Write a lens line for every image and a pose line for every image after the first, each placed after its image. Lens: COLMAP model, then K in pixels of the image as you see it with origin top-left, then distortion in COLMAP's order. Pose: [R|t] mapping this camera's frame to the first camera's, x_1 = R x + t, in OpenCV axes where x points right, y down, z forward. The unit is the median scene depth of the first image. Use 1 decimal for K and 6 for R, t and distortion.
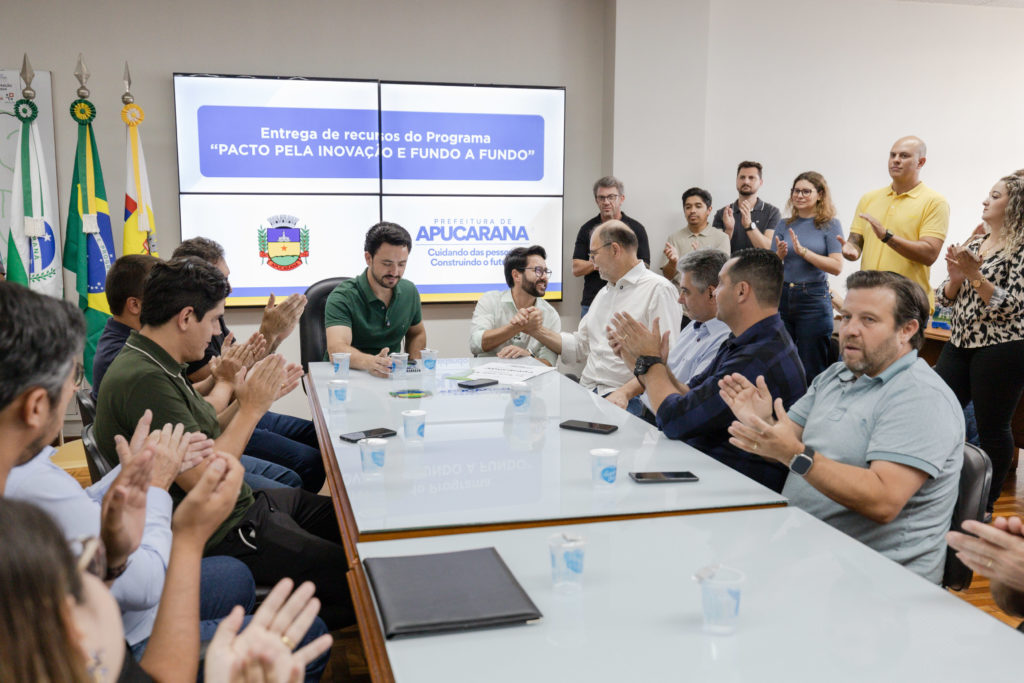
lens RADIAL K [[971.1, 0, 512.0], [0, 971.1, 341.5], [0, 0, 1]] dist [0.013137, -0.030278]
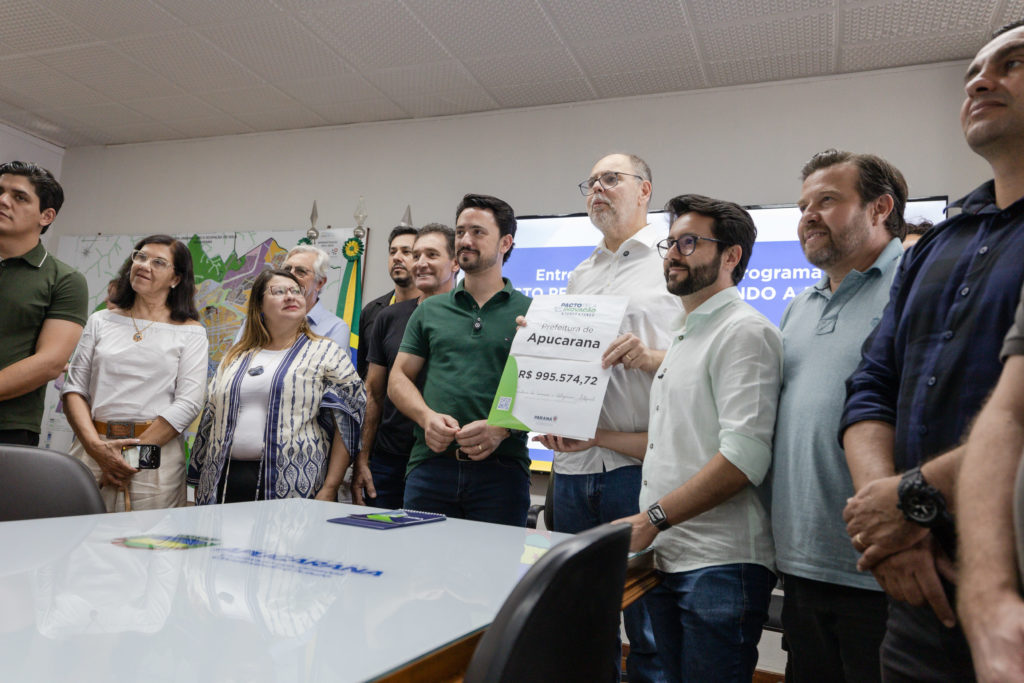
lens RADIAL K [[757.4, 0, 512.0], [0, 757.4, 341.5], [0, 0, 1]] dist [0.056563, 0.001093]
pose [[0.788210, -0.018060, -0.615141, 0.153224], [-0.159940, 0.959210, -0.233101, 0.012492], [0.594259, 0.282118, 0.753171, 0.461825]]
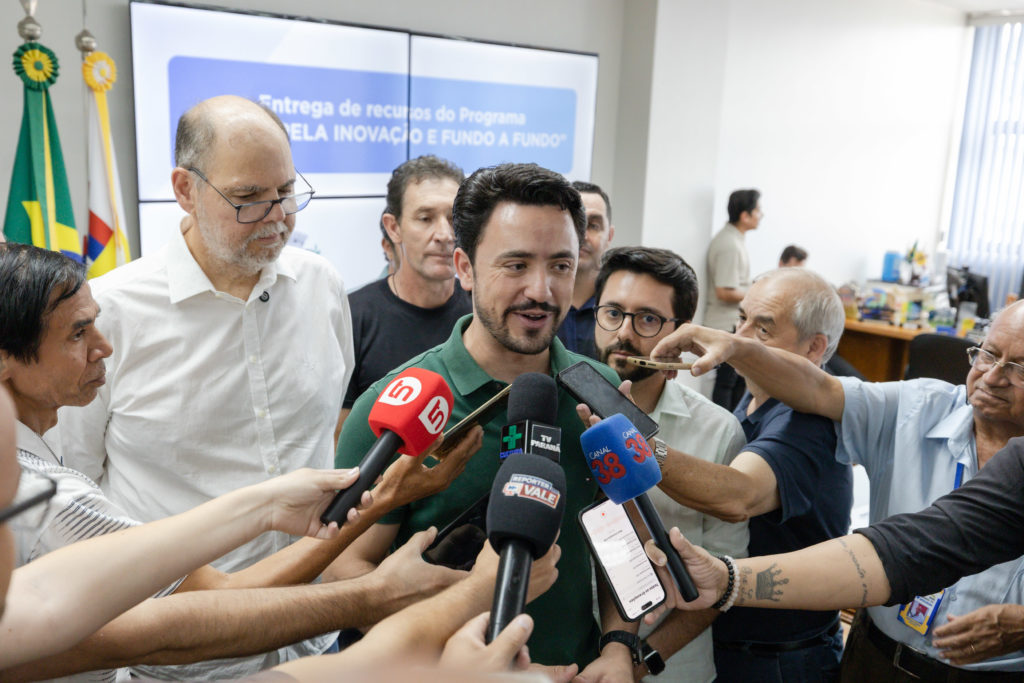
lens RADIAL K [[971.1, 0, 512.0], [0, 971.1, 341.5], [0, 0, 1]] dist [0.013137, -0.030278]
pose [[0.876448, -0.073833, 0.475803, -0.416990], [0.034242, 0.995229, 0.091360, -0.110172], [-0.480278, -0.063780, 0.874794, 0.349287]]
